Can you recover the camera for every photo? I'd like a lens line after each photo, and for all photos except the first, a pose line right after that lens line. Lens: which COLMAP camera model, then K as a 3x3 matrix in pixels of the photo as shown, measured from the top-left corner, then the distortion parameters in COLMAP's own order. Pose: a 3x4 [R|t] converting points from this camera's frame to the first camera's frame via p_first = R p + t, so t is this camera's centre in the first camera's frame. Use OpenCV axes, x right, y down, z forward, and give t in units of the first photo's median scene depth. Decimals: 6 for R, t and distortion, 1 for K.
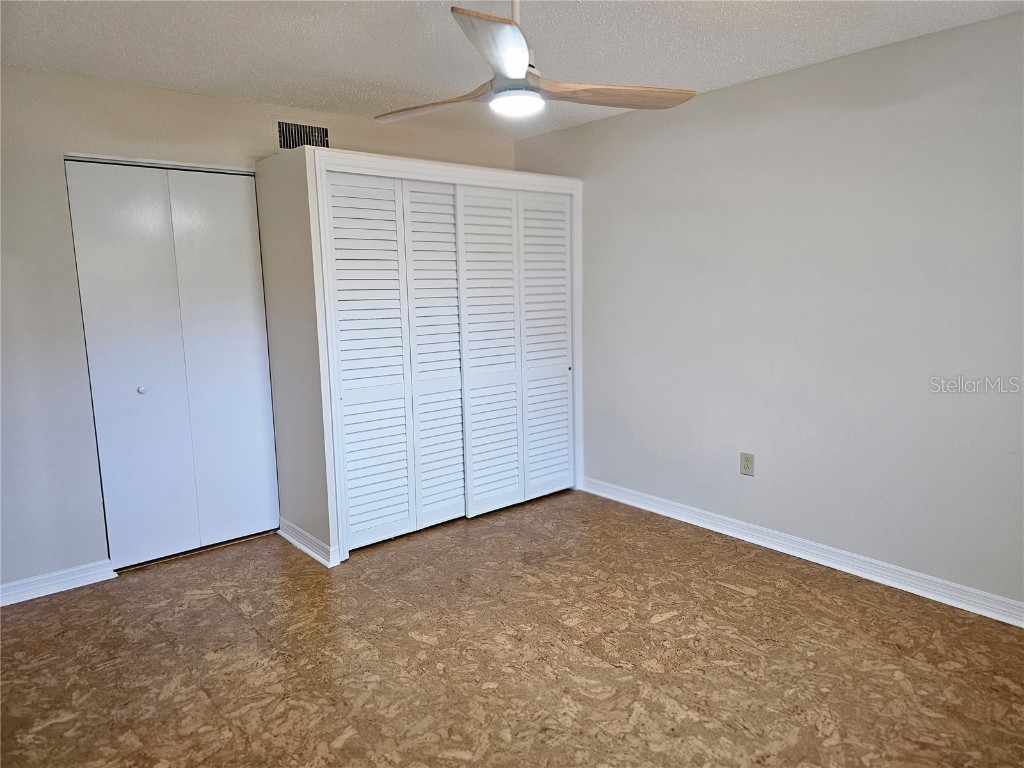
lens RADIAL K [[691.7, 0, 515.4], [0, 691.7, 364.4], [0, 0, 1]] dist [0.055539, -0.049819]
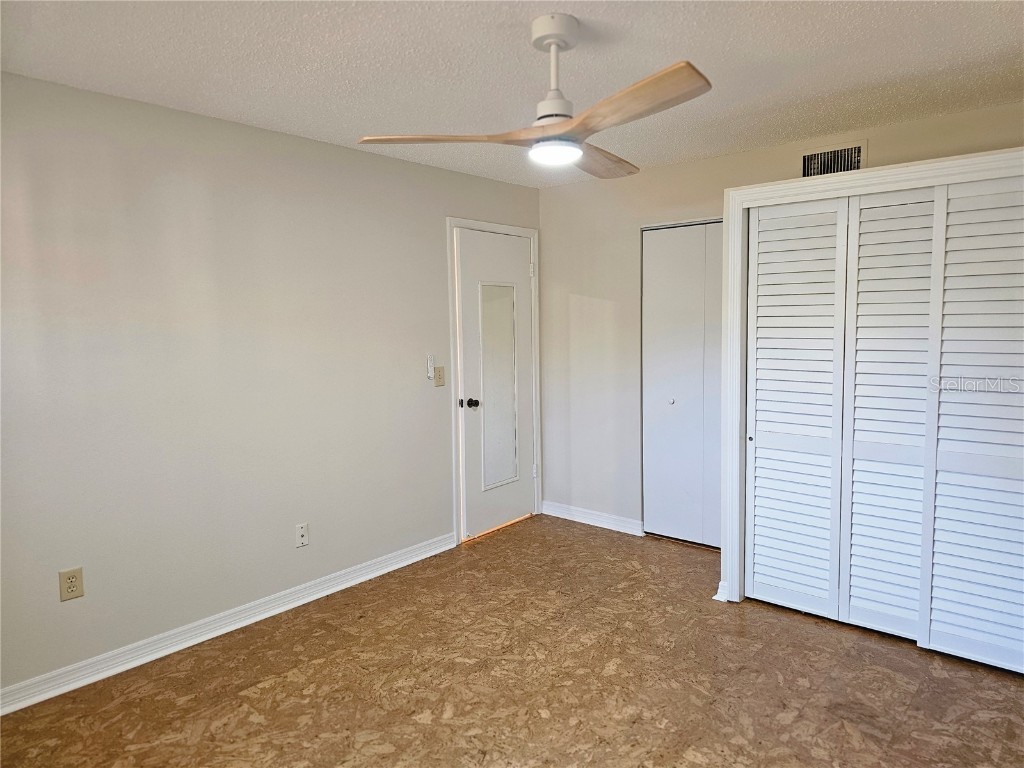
lens RADIAL K [[678.0, 0, 524.5], [0, 678.0, 382.1], [0, 0, 1]] dist [0.038325, -0.030578]
pose [[0.157231, 0.109494, -0.981473, 0.799006], [-0.110747, 0.989521, 0.092650, -0.106004], [0.981332, 0.094128, 0.167710, 0.666367]]
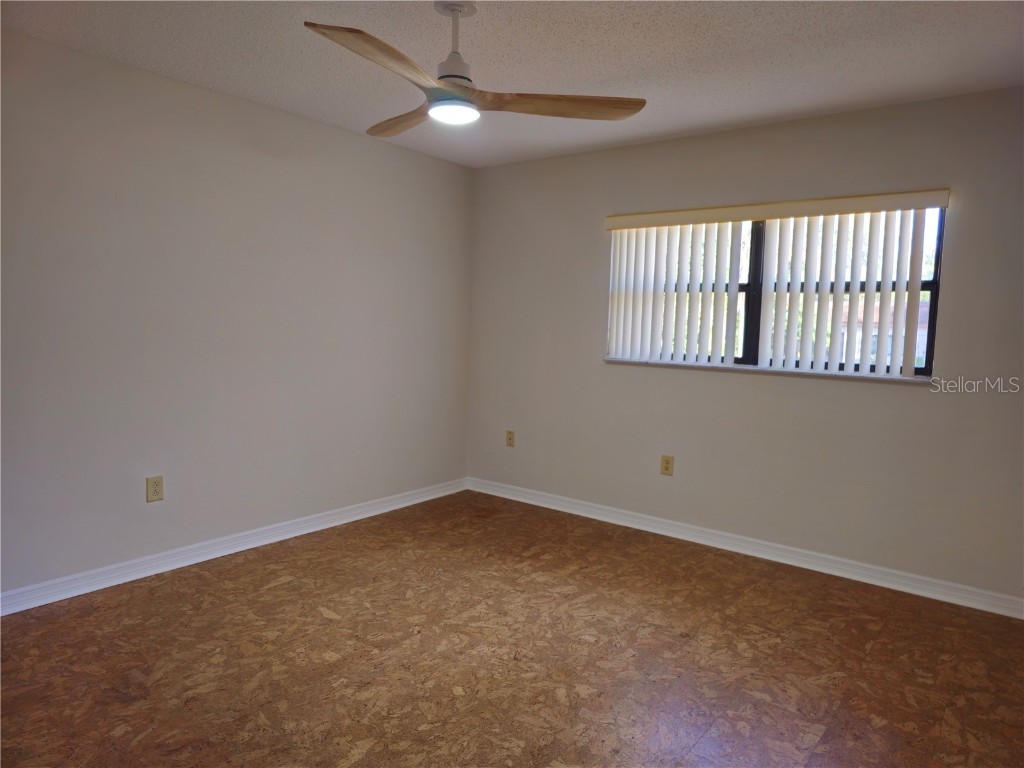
lens RADIAL K [[678.0, 0, 524.5], [0, 678.0, 382.1], [0, 0, 1]] dist [0.038325, -0.030578]
pose [[-0.216486, -0.076651, 0.973272, -0.848258], [0.098863, 0.990067, 0.099964, -0.050938], [-0.971267, 0.117862, -0.206758, 0.935218]]
